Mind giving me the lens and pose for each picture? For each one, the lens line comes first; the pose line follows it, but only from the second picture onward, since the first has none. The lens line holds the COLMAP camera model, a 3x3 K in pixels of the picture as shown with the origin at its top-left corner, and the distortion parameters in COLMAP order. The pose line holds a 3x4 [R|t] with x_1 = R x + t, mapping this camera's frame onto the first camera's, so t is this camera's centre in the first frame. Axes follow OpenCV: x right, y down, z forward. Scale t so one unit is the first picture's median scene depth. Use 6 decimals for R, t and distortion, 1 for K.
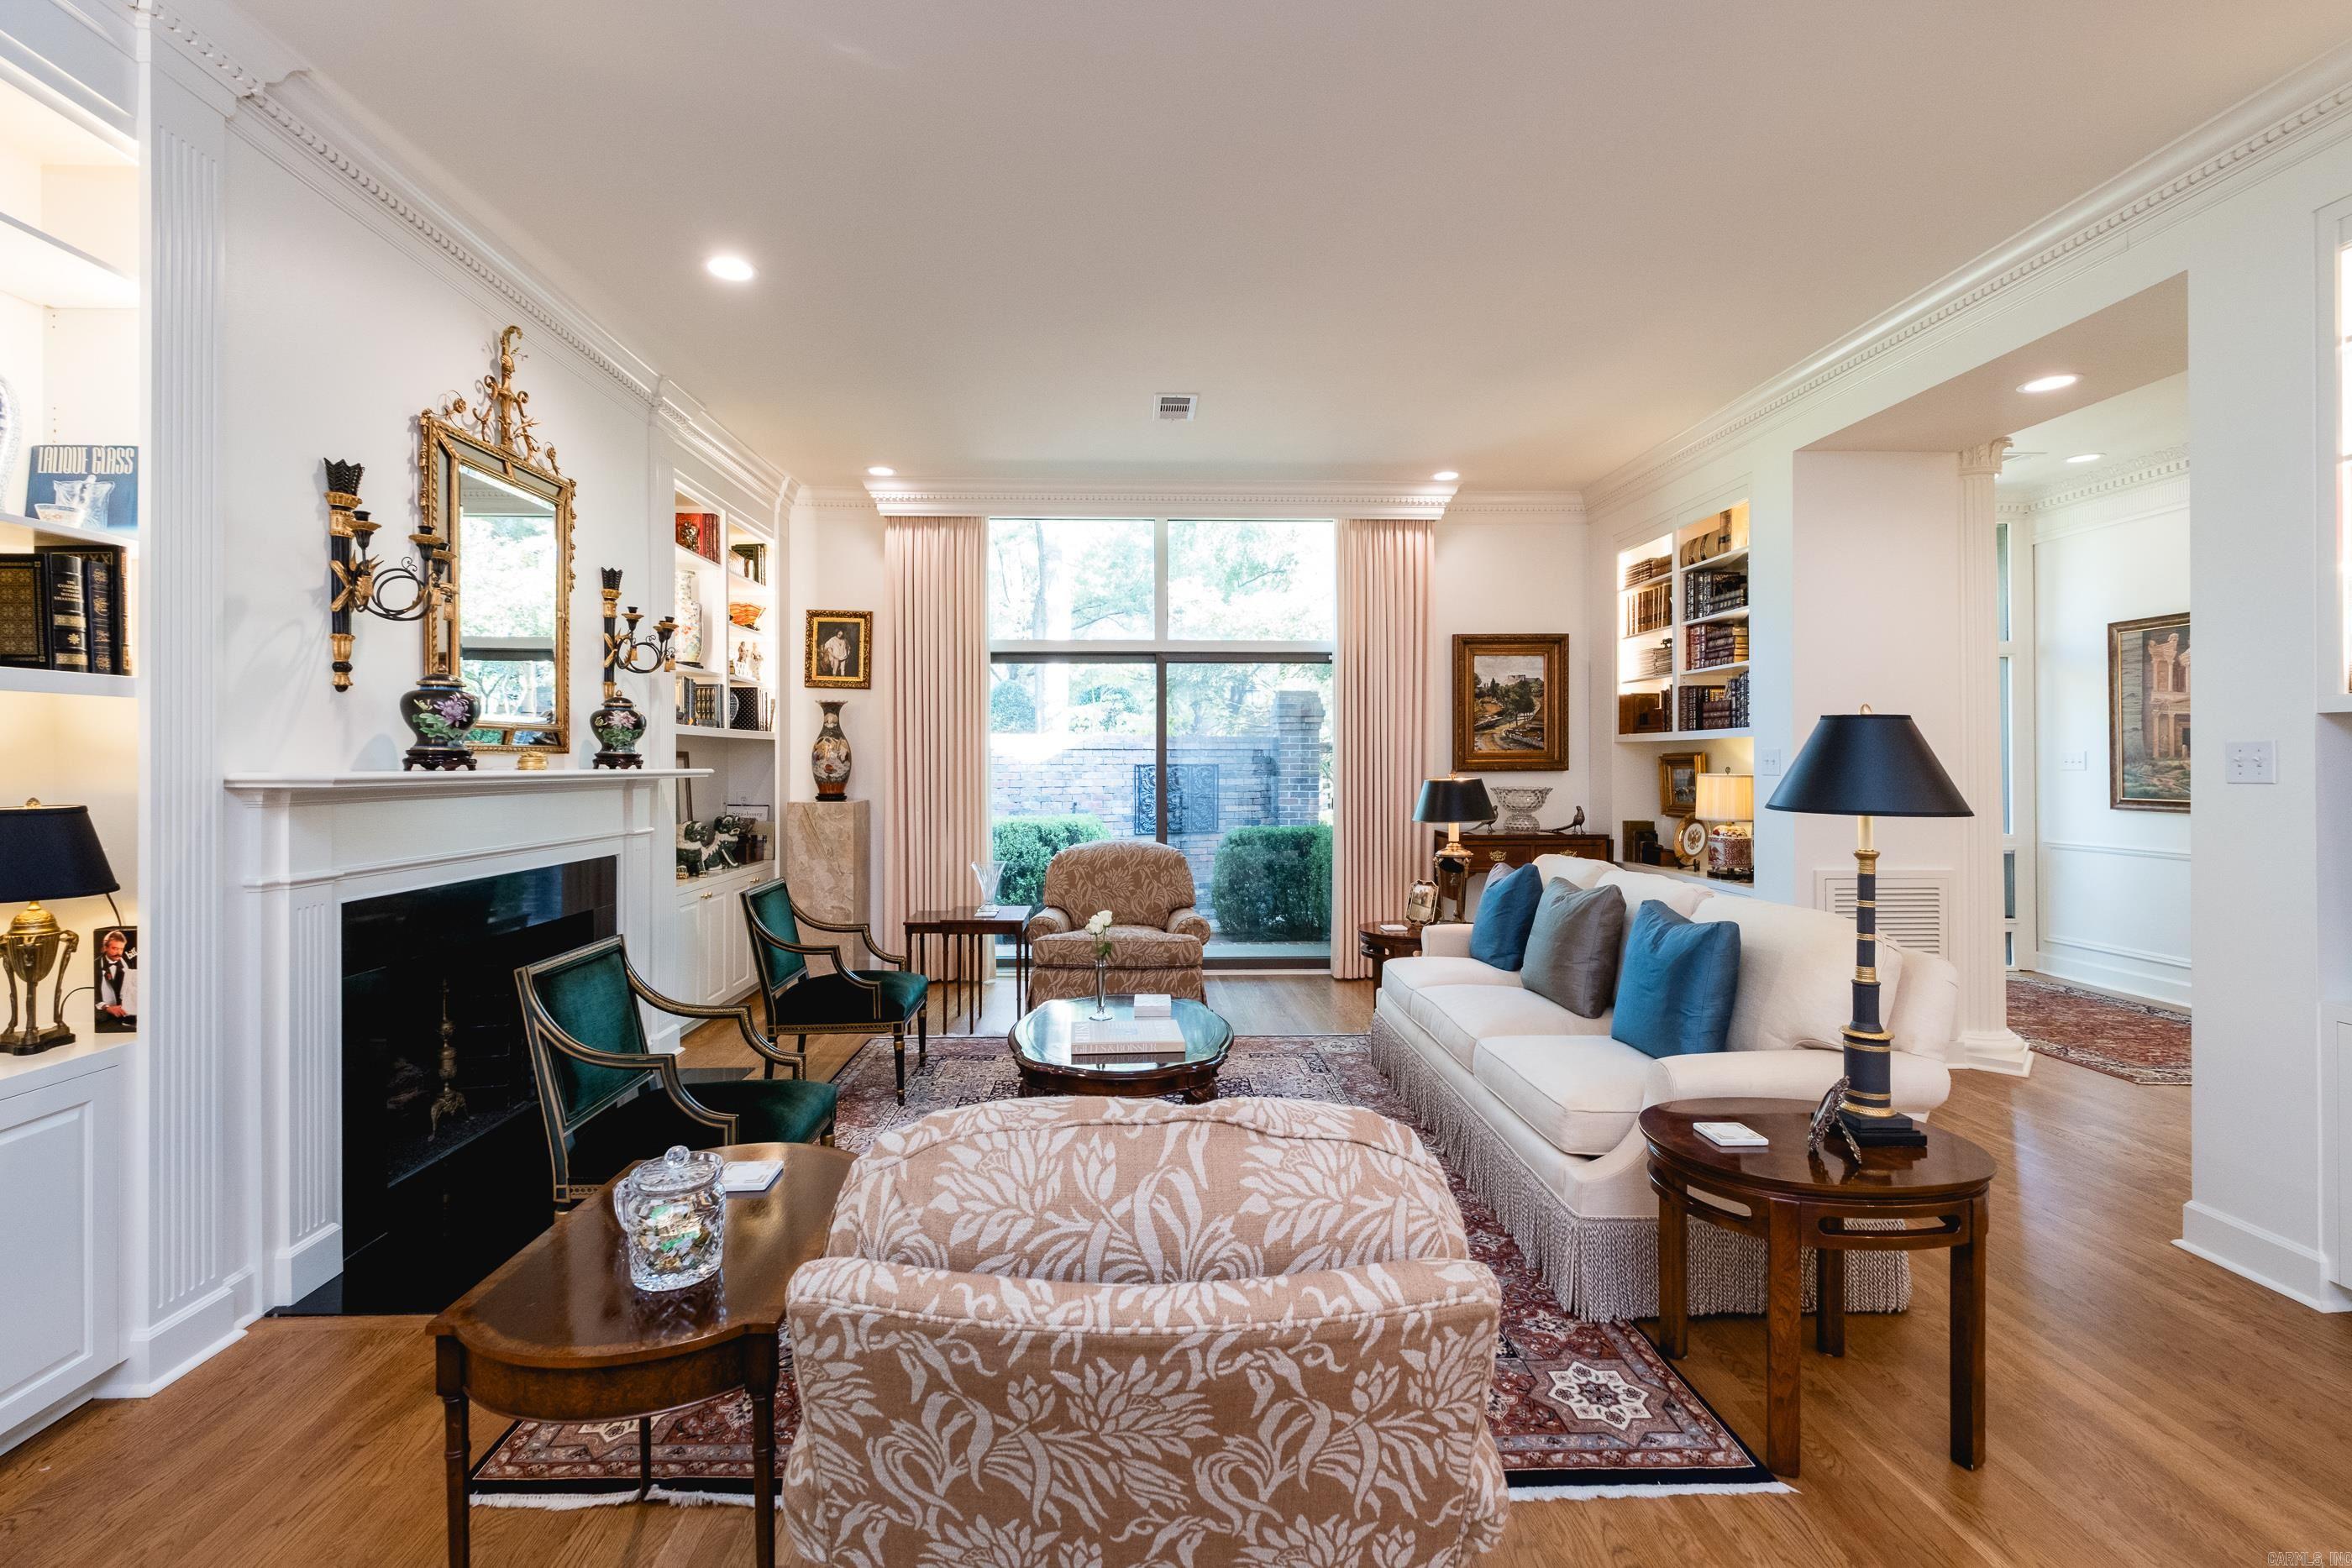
lens RADIAL K [[1026.5, 0, 1159.8], [0, 1026.5, 770.1], [0, 0, 1]] dist [0.005928, -0.002756]
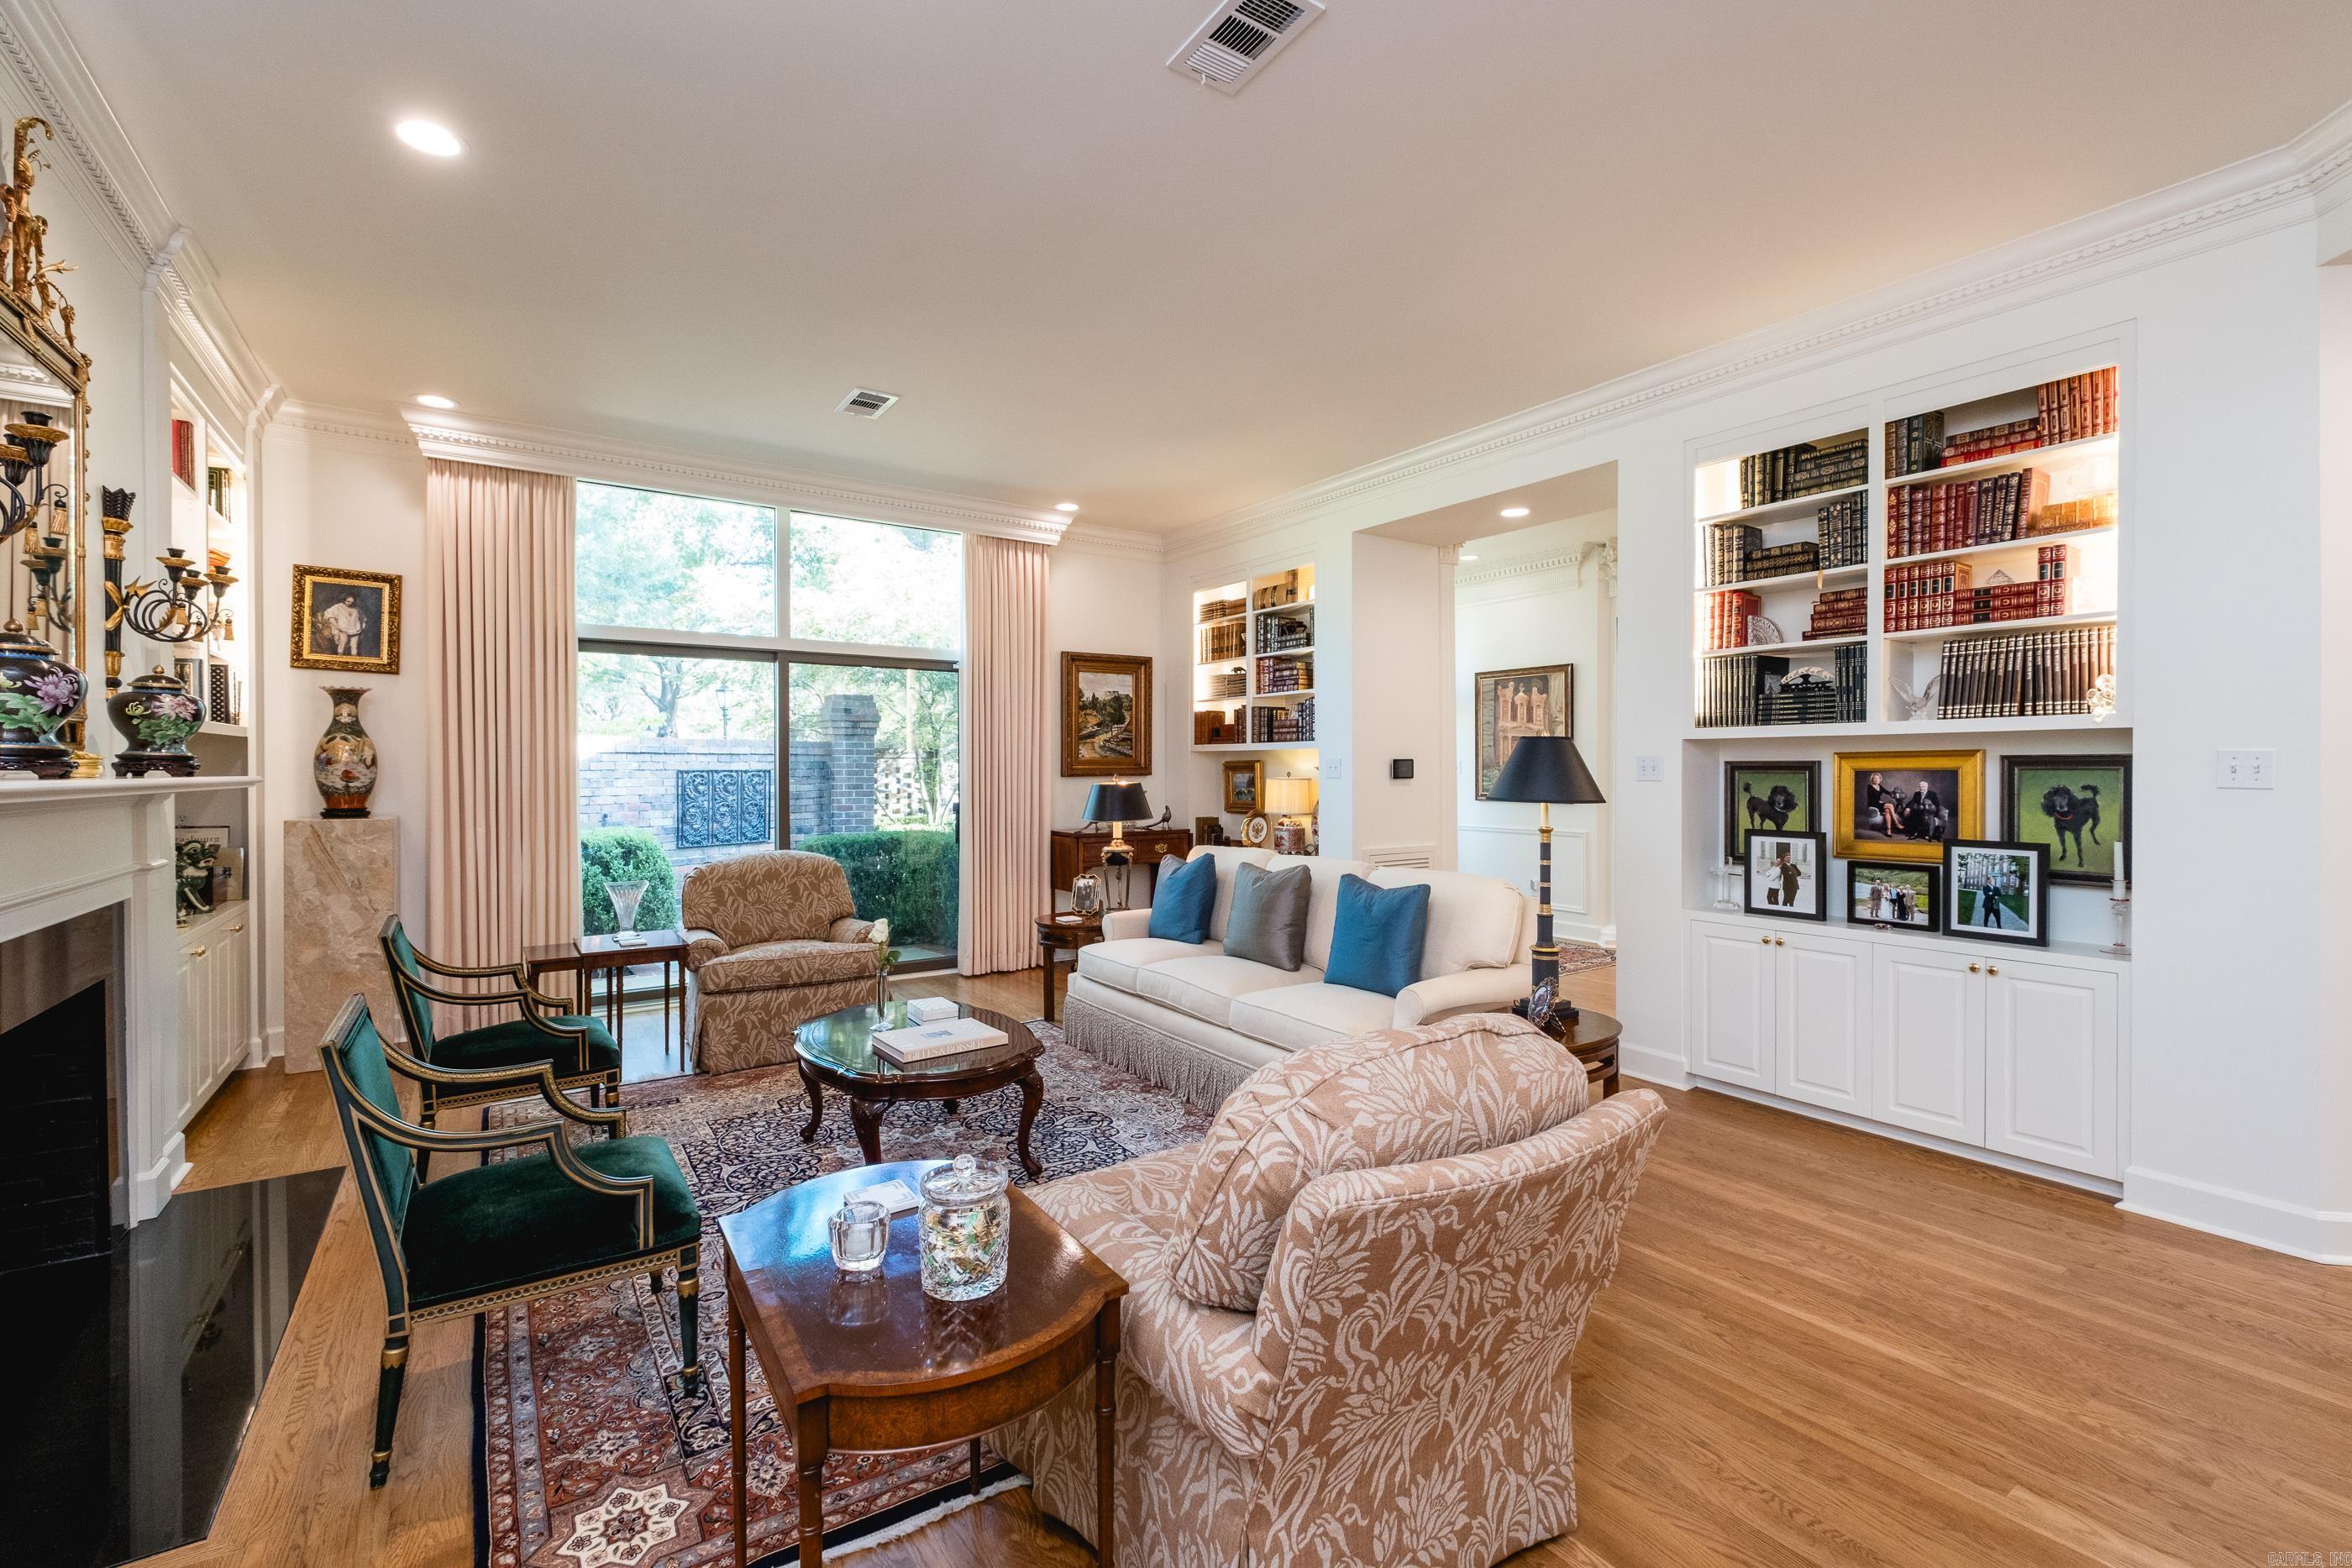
lens RADIAL K [[1026.5, 0, 1172.7], [0, 1026.5, 787.1], [0, 0, 1]] dist [0.005928, -0.002756]
pose [[0.837655, -0.009513, 0.546116, -0.236910], [0.003420, 0.999920, 0.012173, -0.000095], [-0.546188, -0.008329, 0.837621, 0.018164]]
